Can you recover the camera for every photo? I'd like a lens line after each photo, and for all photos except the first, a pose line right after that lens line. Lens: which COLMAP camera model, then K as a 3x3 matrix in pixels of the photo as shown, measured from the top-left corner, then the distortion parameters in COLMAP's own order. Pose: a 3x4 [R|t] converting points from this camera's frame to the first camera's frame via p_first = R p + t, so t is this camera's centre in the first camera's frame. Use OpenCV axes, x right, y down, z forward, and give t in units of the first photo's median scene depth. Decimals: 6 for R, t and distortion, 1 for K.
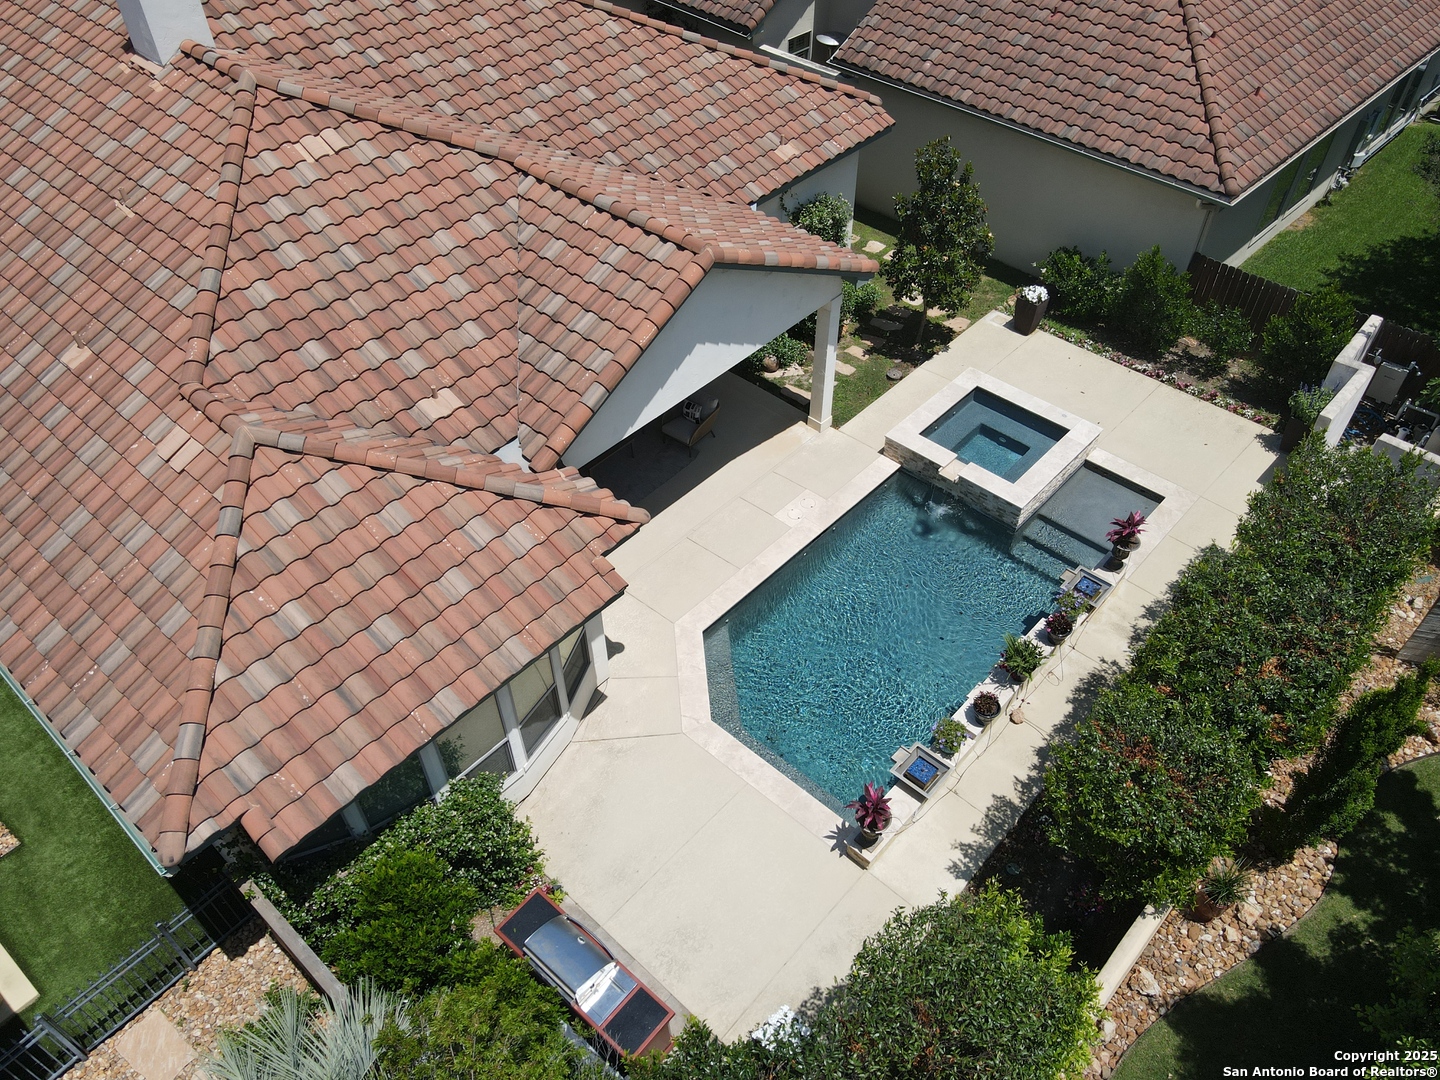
lens RADIAL K [[1058.8, 0, 727.2], [0, 1058.8, 542.0], [0, 0, 1]] dist [0.029639, -0.009414]
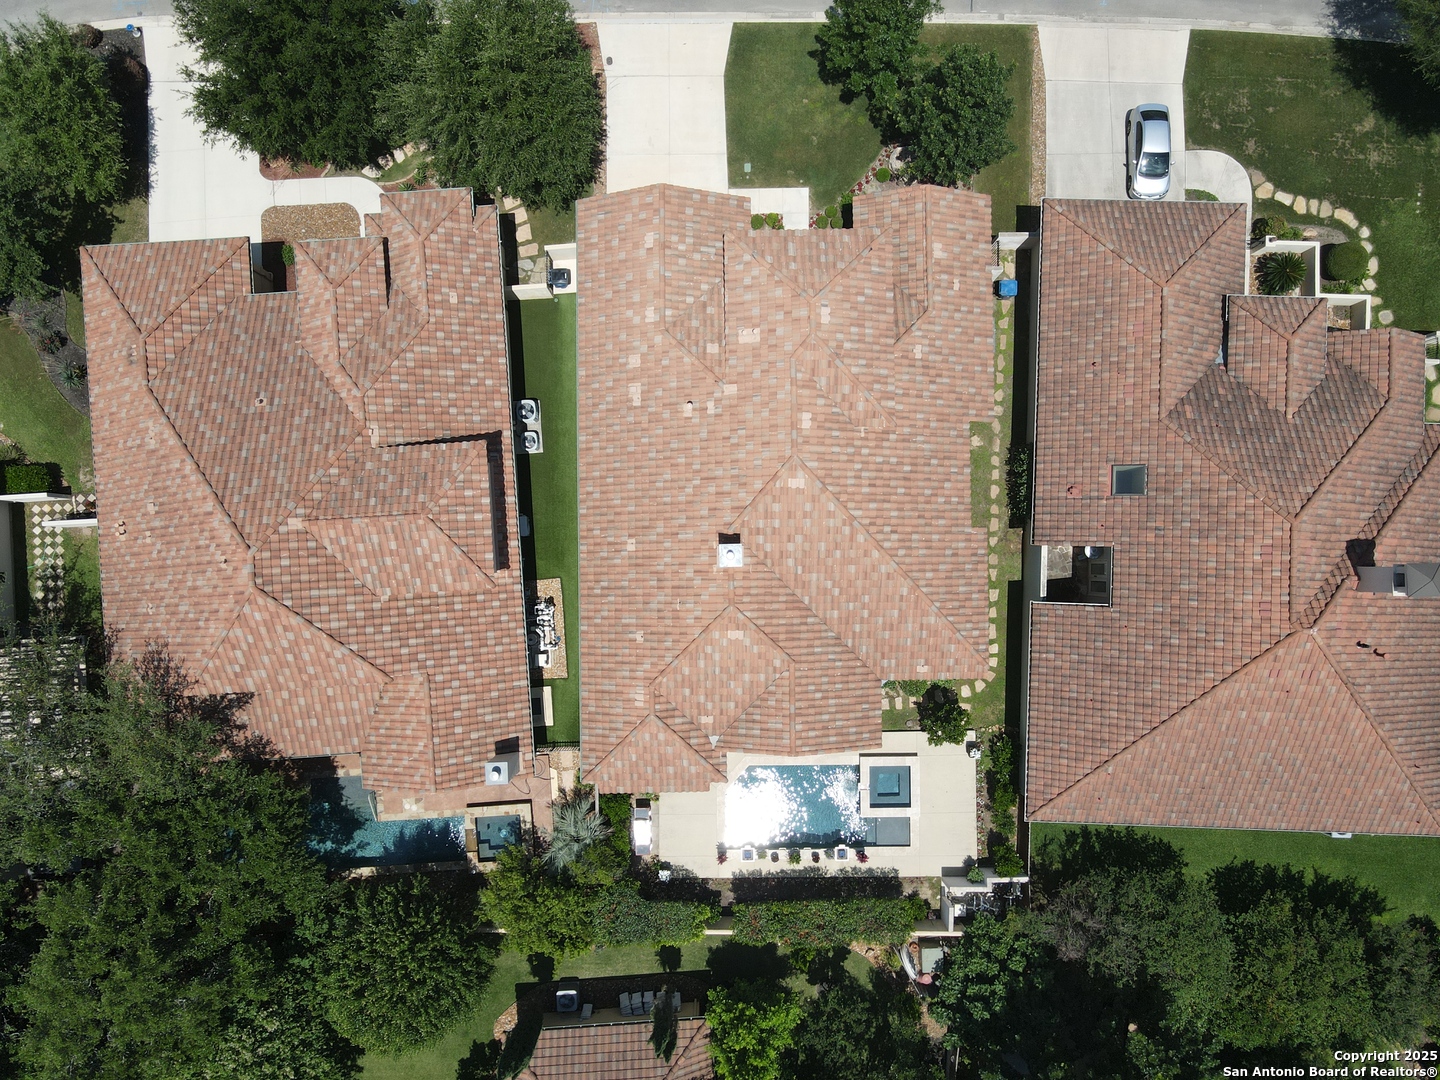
lens RADIAL K [[1058.8, 0, 720.5], [0, 1058.8, 542.5], [0, 0, 1]] dist [0.029639, -0.009414]
pose [[0.675954, 0.736917, -0.006319, -0.486796], [-0.523527, 0.486217, 0.699652, -2.134053], [0.518658, -0.469625, 0.714456, -0.853677]]
